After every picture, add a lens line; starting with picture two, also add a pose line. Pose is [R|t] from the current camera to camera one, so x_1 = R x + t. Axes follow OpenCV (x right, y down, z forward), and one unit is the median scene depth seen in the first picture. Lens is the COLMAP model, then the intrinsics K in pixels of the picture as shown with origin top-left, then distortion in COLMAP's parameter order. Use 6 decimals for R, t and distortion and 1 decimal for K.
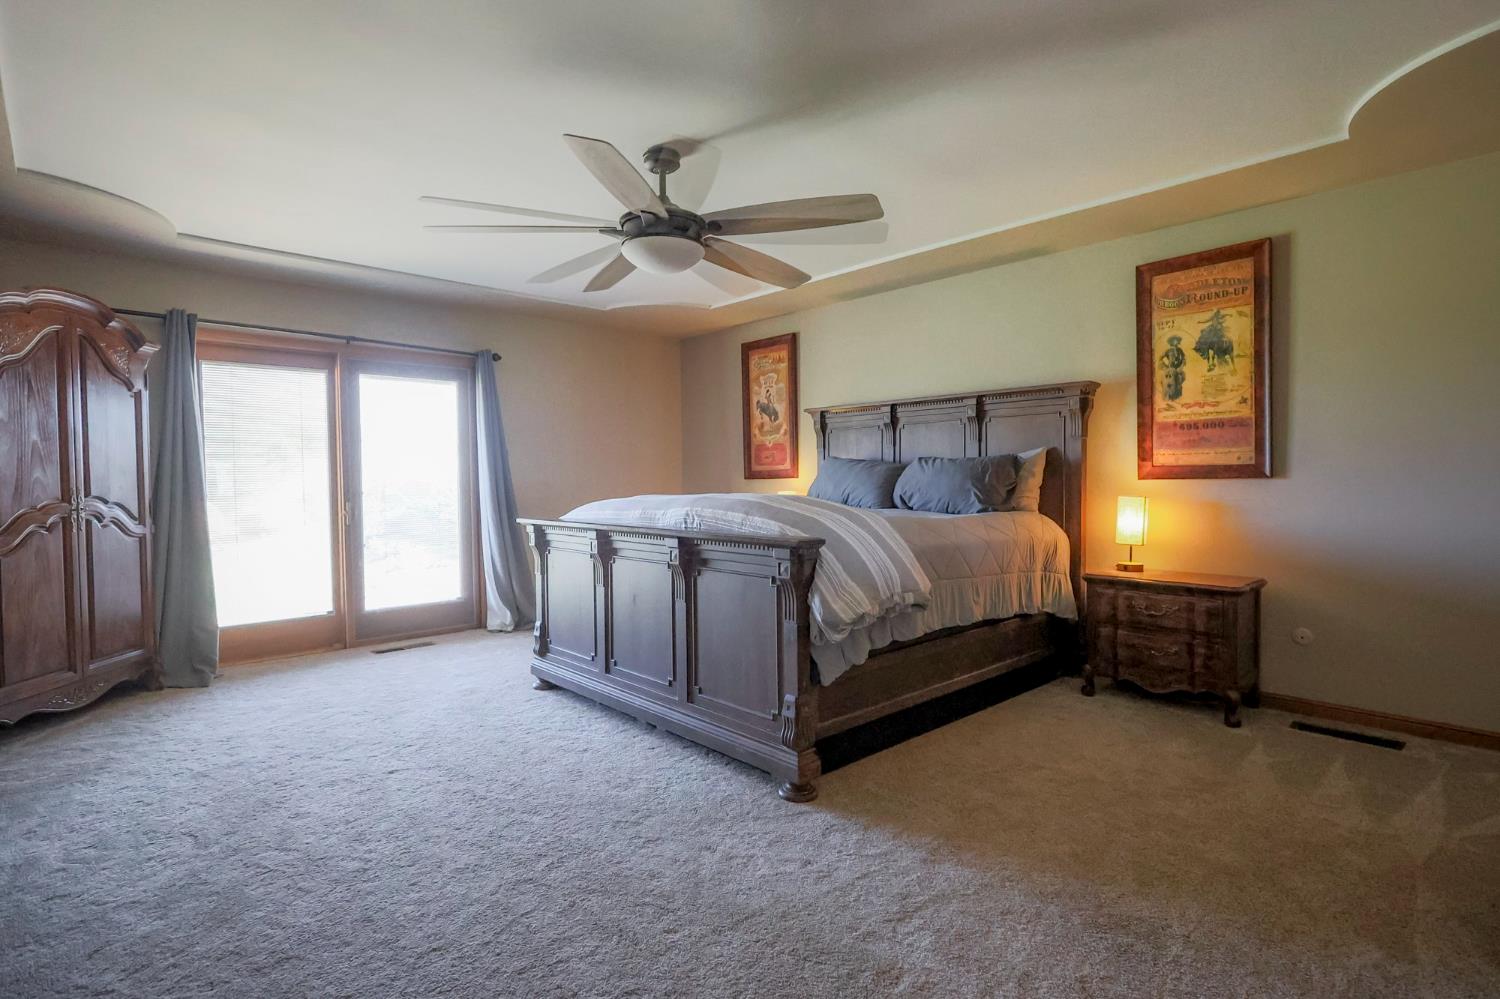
lens RADIAL K [[736.8, 0, 751.8], [0, 736.8, 492.2], [0, 0, 1]] dist [-0.001308, 0.001194]
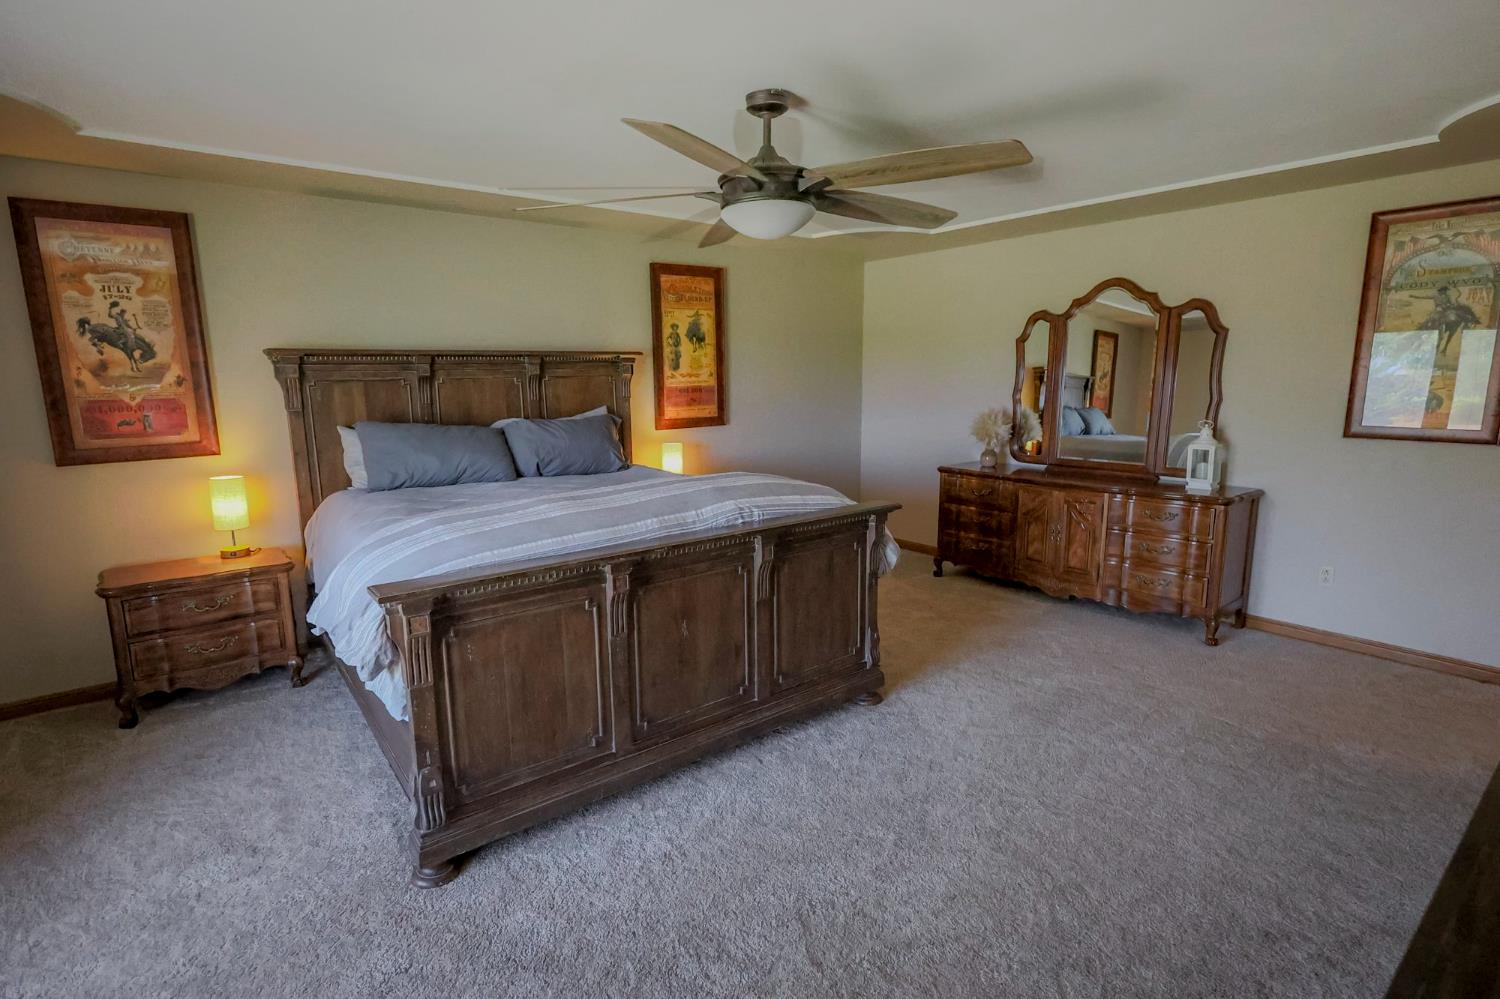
lens RADIAL K [[736.8, 0, 750.3], [0, 736.8, 505.3], [0, 0, 1]] dist [-0.001308, 0.001194]
pose [[0.079454, -0.172618, 0.981779, -0.812832], [0.027368, 0.984899, 0.170951, -0.109716], [-0.996463, 0.013286, 0.082979, 0.753680]]
